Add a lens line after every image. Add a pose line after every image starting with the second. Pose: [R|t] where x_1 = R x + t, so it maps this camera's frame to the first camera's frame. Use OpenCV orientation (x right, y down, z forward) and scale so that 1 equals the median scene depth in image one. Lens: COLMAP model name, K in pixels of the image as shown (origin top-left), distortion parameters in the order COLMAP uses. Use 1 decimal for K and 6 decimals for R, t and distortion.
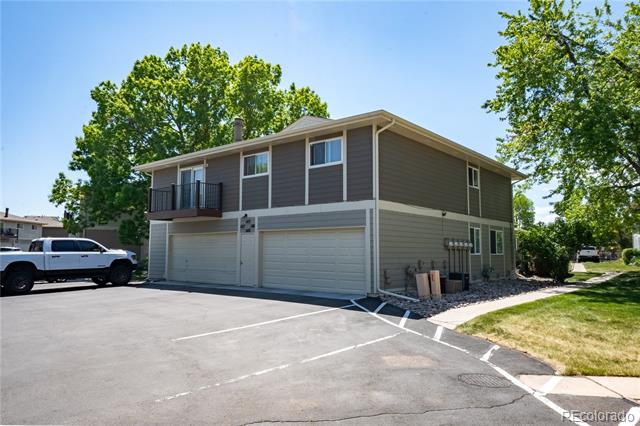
lens RADIAL K [[493.2, 0, 322.6], [0, 493.2, 213.8], [0, 0, 1]] dist [0.015187, 0.001768]
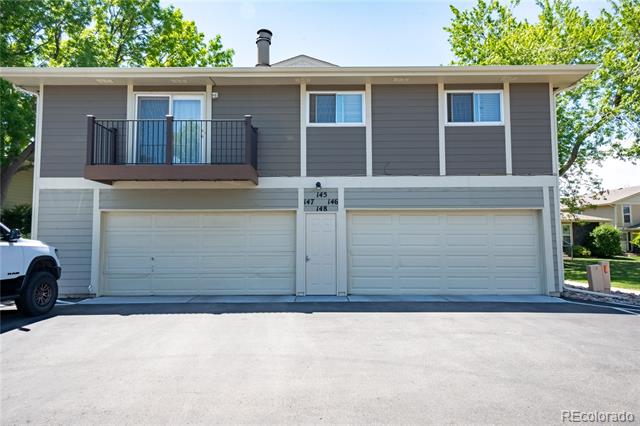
lens RADIAL K [[493.2, 0, 320.0], [0, 493.2, 210.6], [0, 0, 1]] dist [0.015187, 0.001768]
pose [[0.748633, 0.036336, 0.661989, -0.570321], [-0.045889, 0.998942, -0.002937, 0.038353], [-0.661395, -0.028179, 0.749508, 0.513523]]
